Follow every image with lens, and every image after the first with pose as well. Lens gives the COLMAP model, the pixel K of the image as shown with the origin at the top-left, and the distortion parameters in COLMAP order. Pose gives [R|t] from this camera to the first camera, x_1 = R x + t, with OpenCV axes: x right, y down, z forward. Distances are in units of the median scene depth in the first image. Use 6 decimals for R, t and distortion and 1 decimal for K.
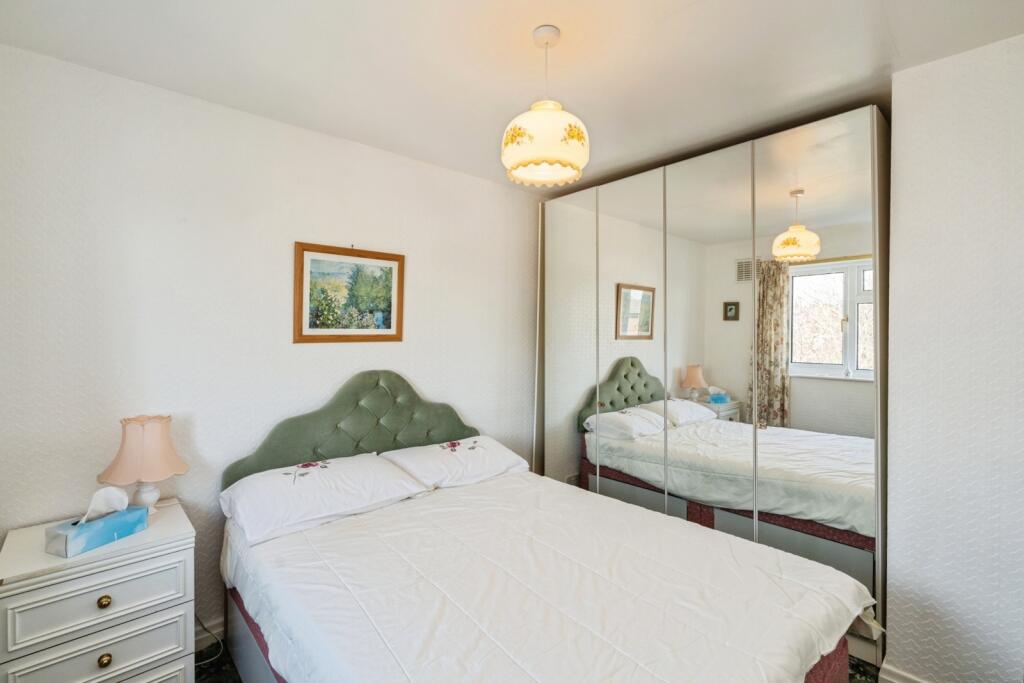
lens RADIAL K [[456.2, 0, 511.8], [0, 456.2, 327.4], [0, 0, 1]] dist [-0.003758, -0.000348]
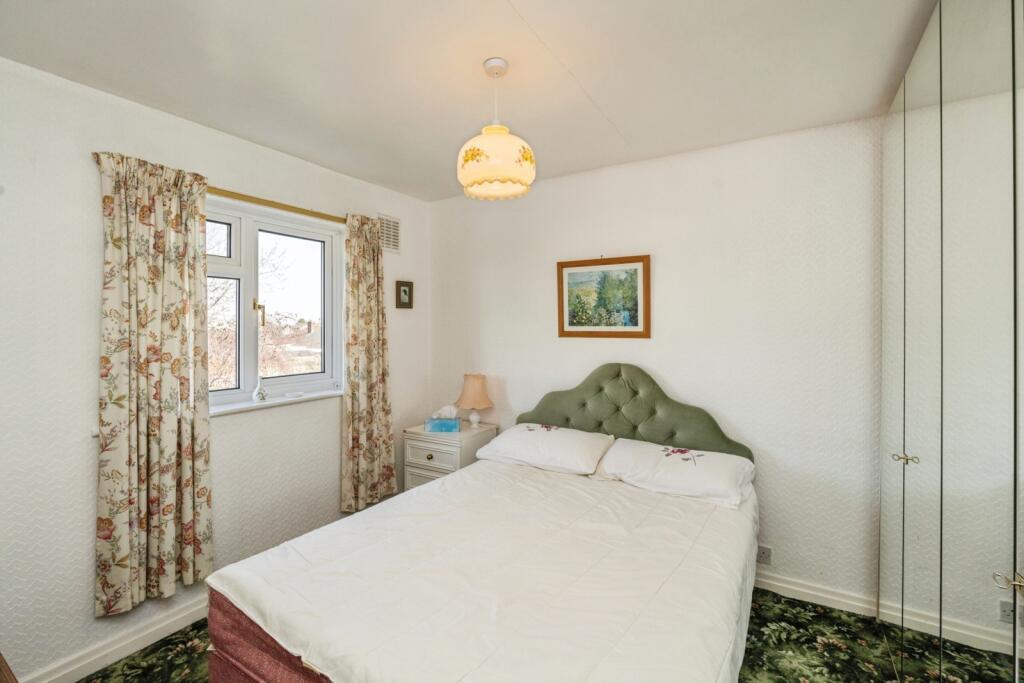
lens RADIAL K [[445.7, 0, 513.5], [0, 445.7, 322.3], [0, 0, 1]] dist [-0.000221, -0.000048]
pose [[0.288022, -0.008899, -0.957582, 0.692678], [0.008714, 0.999940, -0.006672, -0.001616], [0.957584, -0.006423, 0.288082, 0.448858]]
